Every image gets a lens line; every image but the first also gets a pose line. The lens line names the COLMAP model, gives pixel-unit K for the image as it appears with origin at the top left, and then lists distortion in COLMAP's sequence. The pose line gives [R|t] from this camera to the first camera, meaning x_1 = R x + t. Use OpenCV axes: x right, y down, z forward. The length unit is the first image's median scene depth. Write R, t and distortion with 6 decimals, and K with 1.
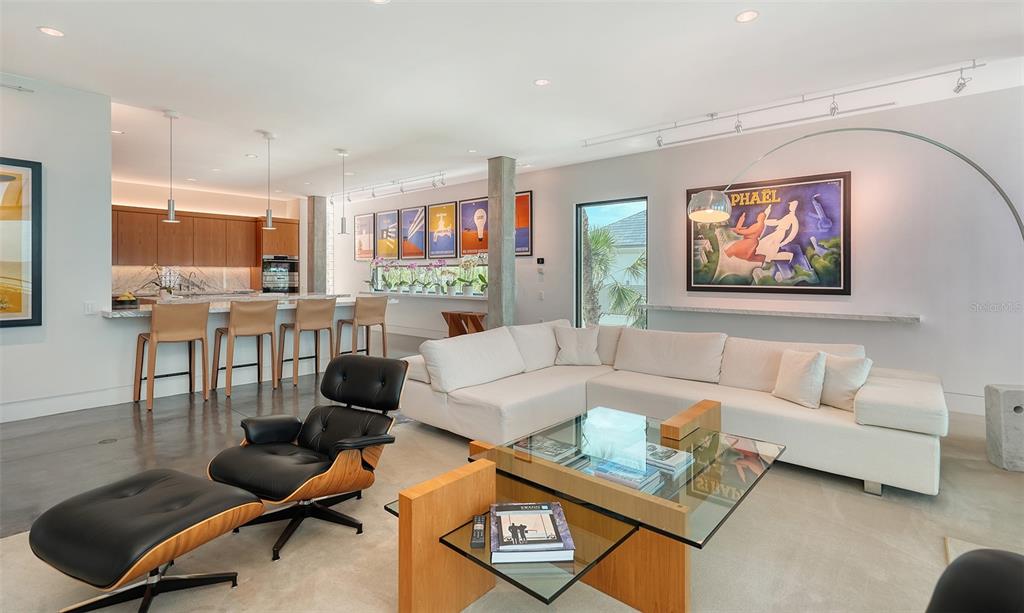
lens RADIAL K [[479.4, 0, 521.3], [0, 479.4, 275.2], [0, 0, 1]] dist [0.024949, 0.000240]
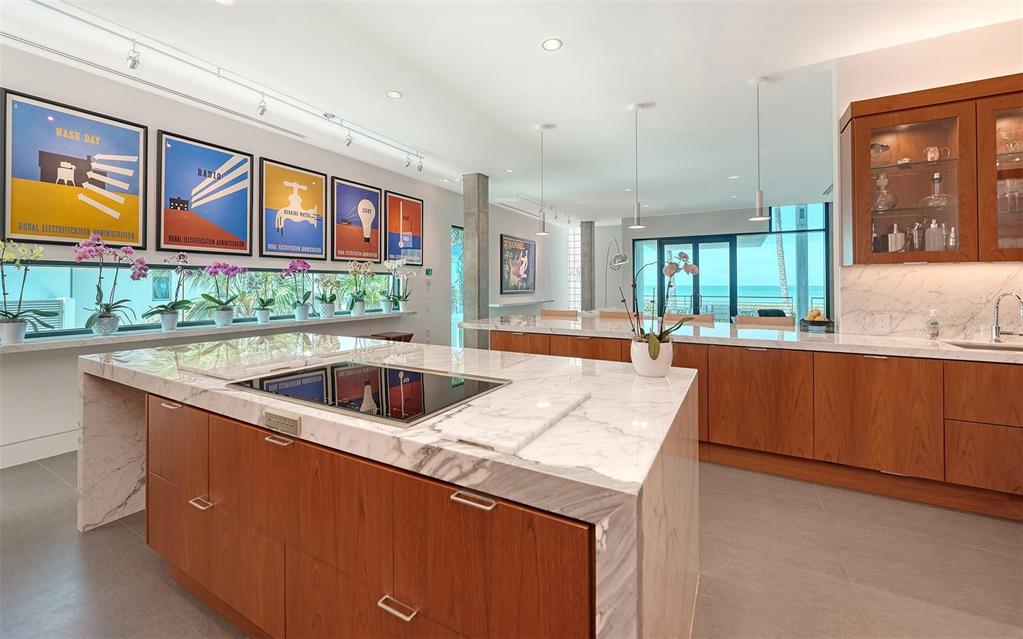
lens RADIAL K [[413.8, 0, 505.2], [0, 413.8, 284.9], [0, 0, 1]] dist [0.000516, 0.000012]
pose [[-0.181857, 0.001601, 0.983324, -0.682749], [0.007074, 0.999975, -0.000320, -0.000243], [-0.983299, 0.006898, -0.181864, 0.795473]]
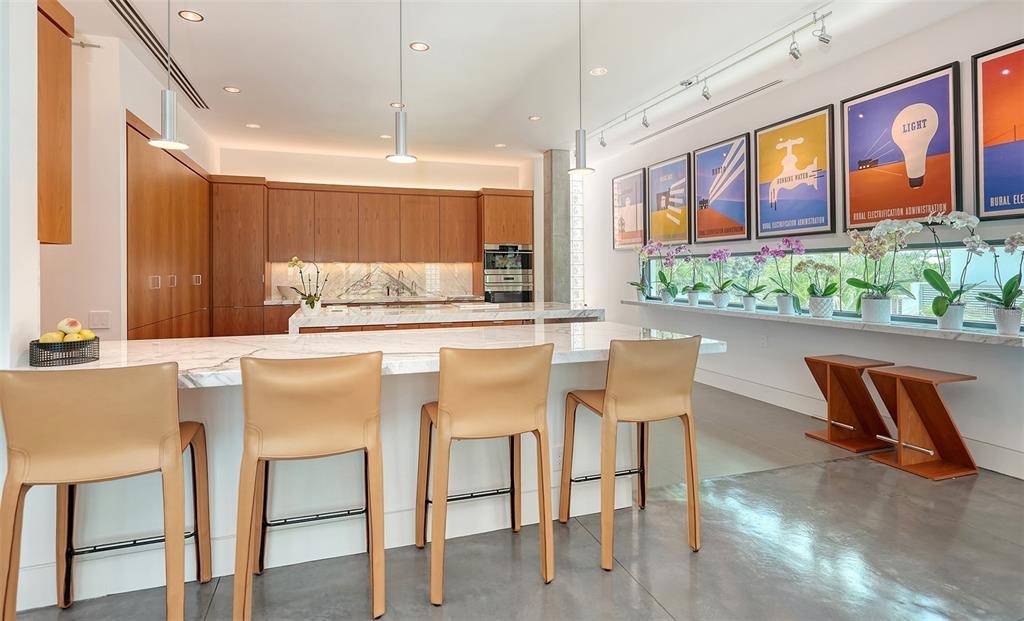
lens RADIAL K [[523.7, 0, 505.4], [0, 523.7, 266.9], [0, 0, 1]] dist [0.023730, -0.000329]
pose [[0.855813, -0.012830, -0.517126, -0.131621], [0.007329, 0.999893, -0.012679, -0.000566], [0.517233, 0.007061, 0.855815, 0.395222]]
